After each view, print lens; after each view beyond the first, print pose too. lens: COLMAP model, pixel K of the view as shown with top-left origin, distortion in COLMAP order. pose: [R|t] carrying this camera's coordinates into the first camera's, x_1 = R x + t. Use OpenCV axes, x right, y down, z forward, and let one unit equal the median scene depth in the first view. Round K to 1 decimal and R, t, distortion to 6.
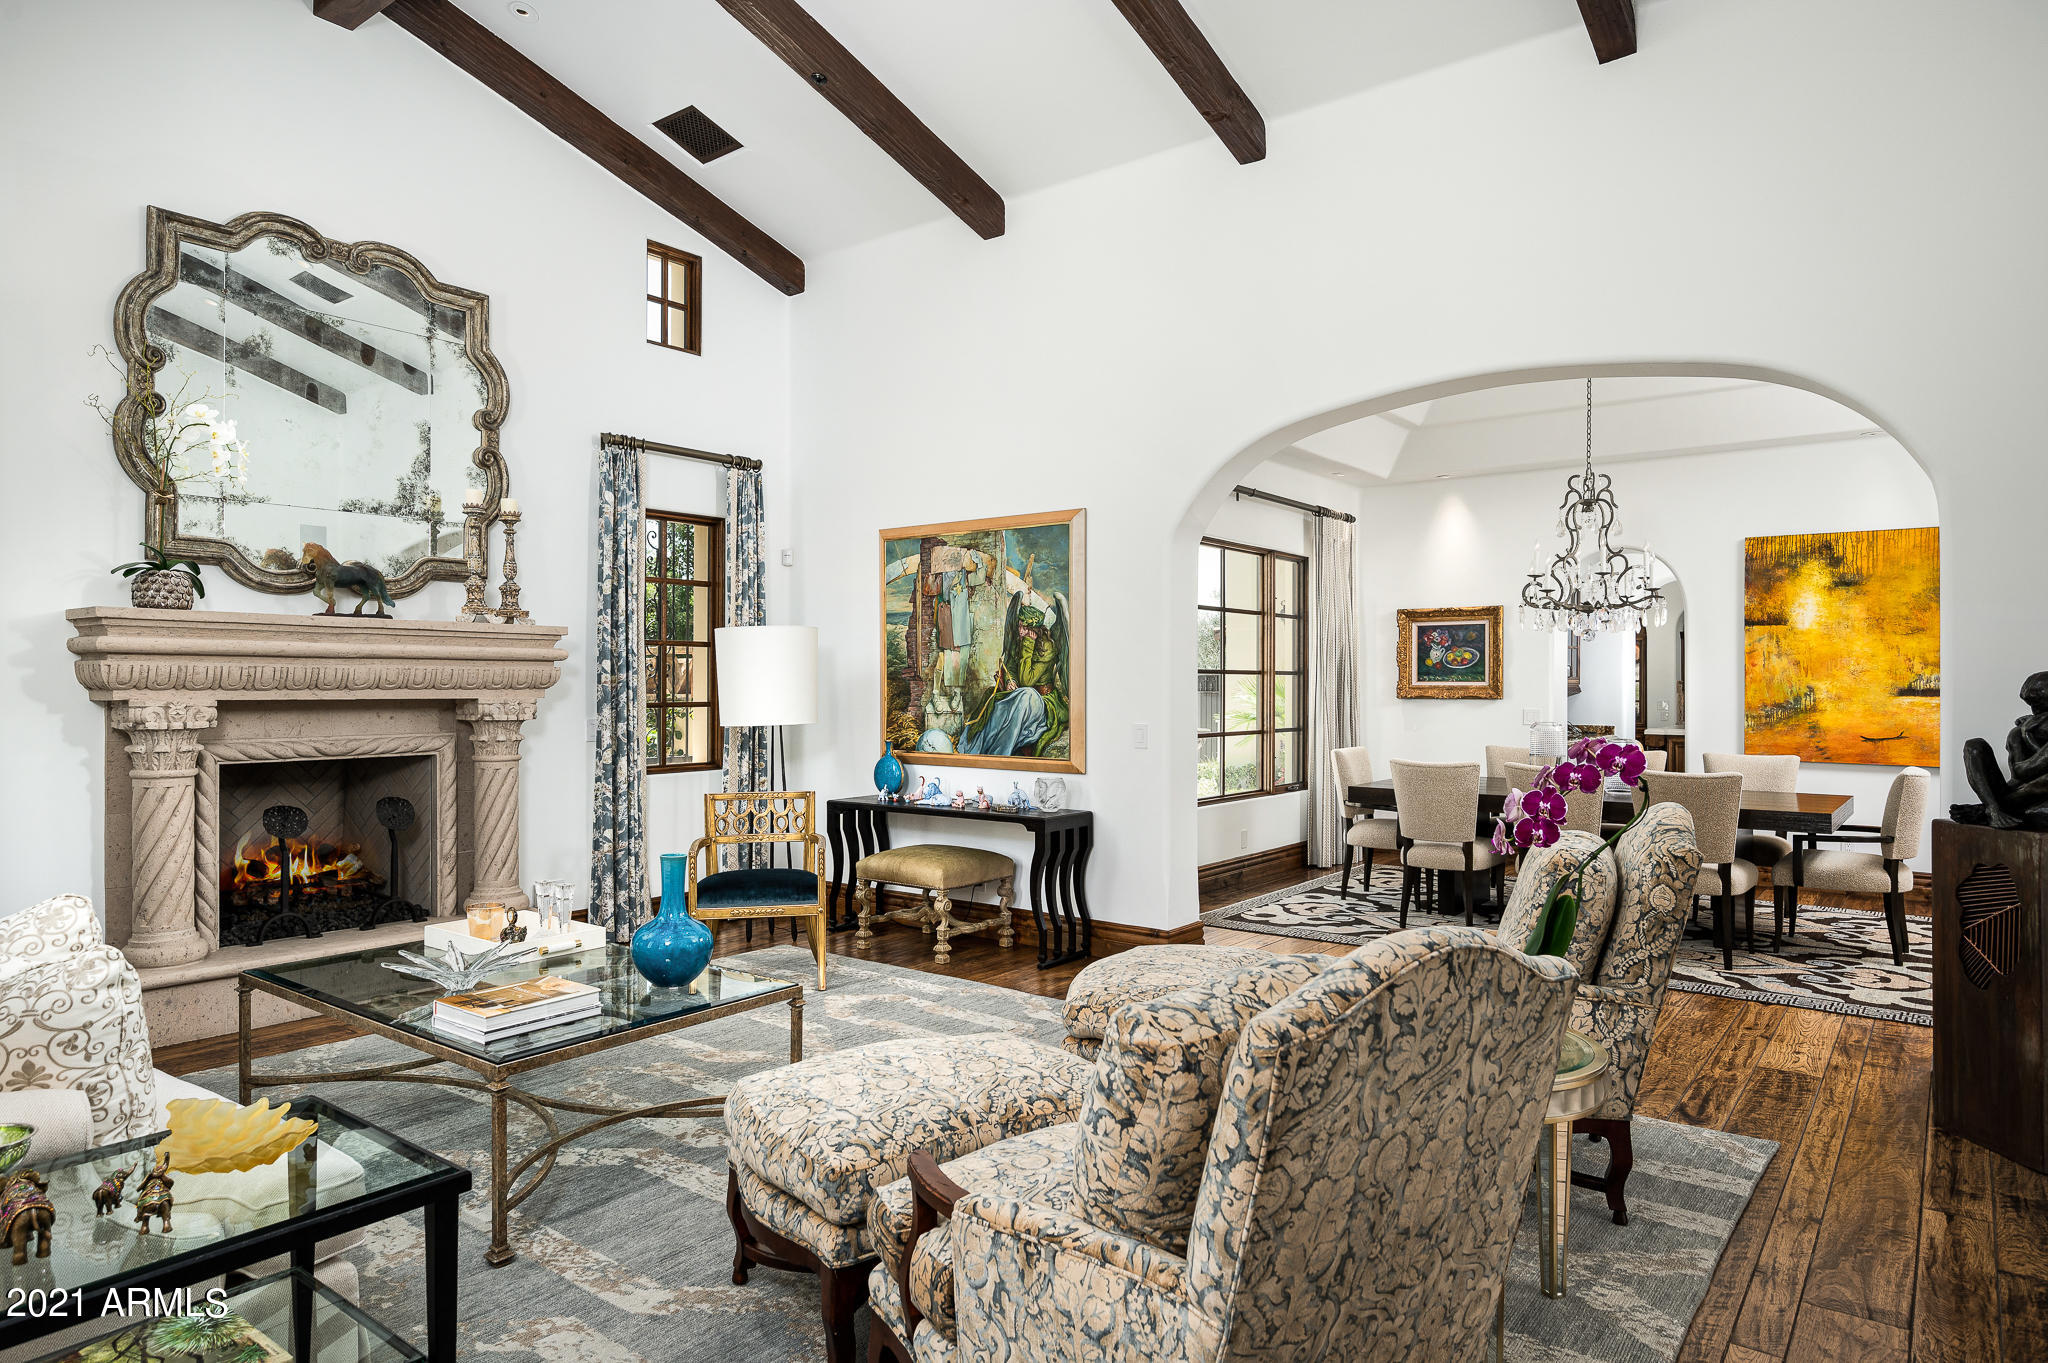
lens RADIAL K [[1219.8, 0, 1024.0], [0, 1219.8, 681.5], [0, 0, 1]] dist [-0.002296, 0.000013]
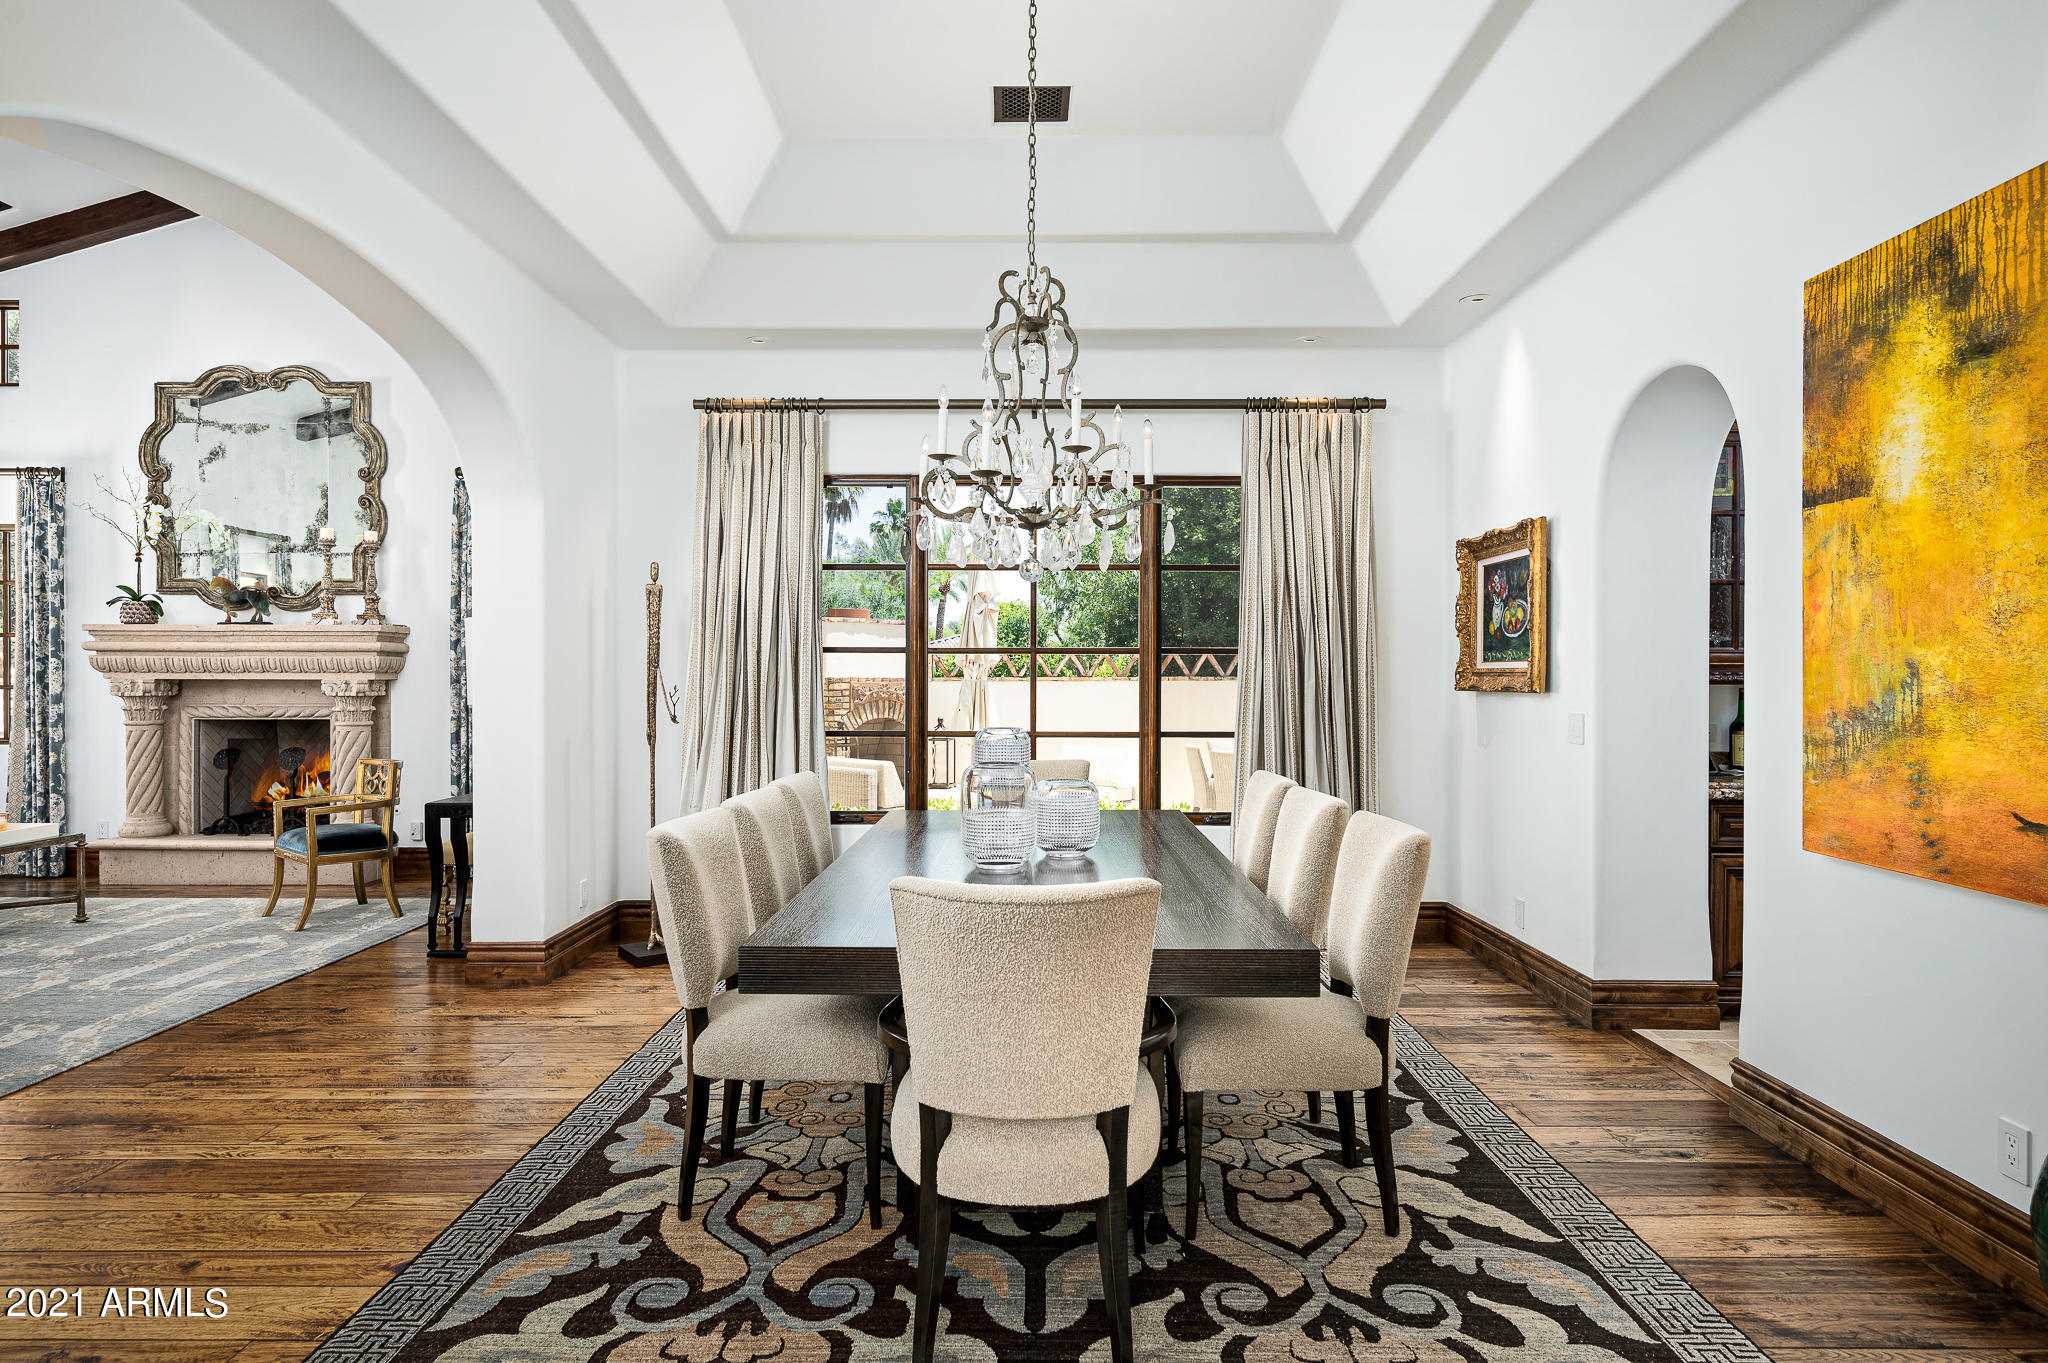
lens RADIAL K [[1141.4, 0, 1024.0], [0, 1141.4, 681.5], [0, 0, 1]] dist [-0.000683, -0.000752]
pose [[0.609263, 0.003379, -0.792961, 0.756971], [0.001805, 0.999982, 0.005648, 0.007512], [0.792966, -0.004873, 0.609246, 0.601184]]
